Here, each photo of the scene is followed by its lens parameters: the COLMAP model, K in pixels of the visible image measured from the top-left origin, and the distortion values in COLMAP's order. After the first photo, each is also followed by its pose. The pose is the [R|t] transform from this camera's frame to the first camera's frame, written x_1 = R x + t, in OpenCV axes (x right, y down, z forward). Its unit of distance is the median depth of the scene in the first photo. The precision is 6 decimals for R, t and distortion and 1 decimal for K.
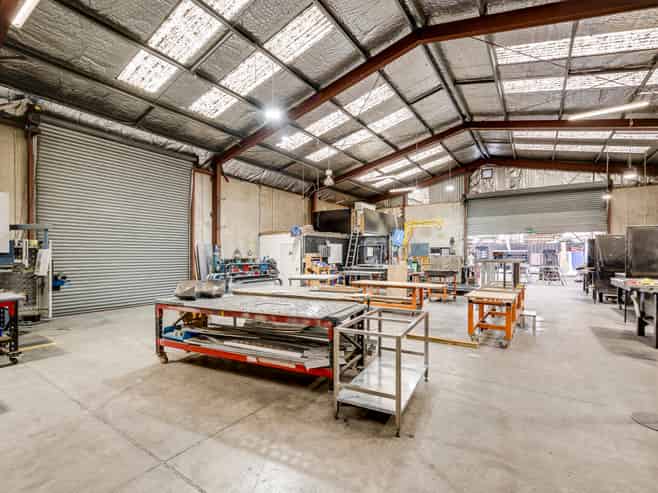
lens RADIAL K [[310.5, 0, 328.5], [0, 310.5, 257.0], [0, 0, 1]] dist [-0.000543, 0.000244]
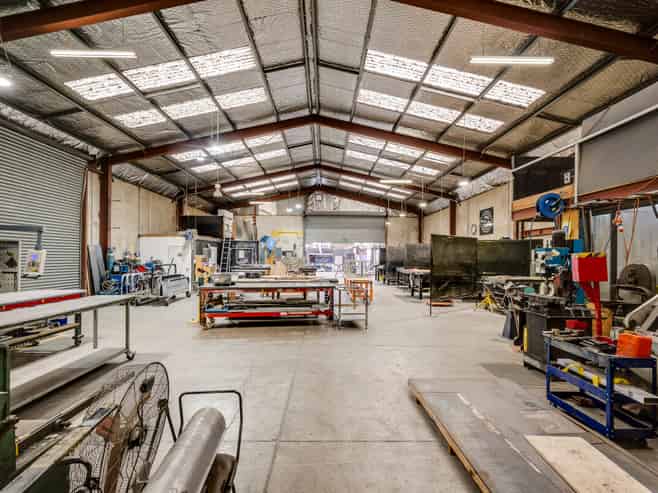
lens RADIAL K [[310.5, 0, 328.5], [0, 310.5, 257.0], [0, 0, 1]] dist [-0.000543, 0.000244]
pose [[0.822878, 0.005379, 0.568192, -0.288473], [-0.002005, 0.999976, -0.006563, 0.001267], [-0.568214, 0.004262, 0.822870, -0.179670]]
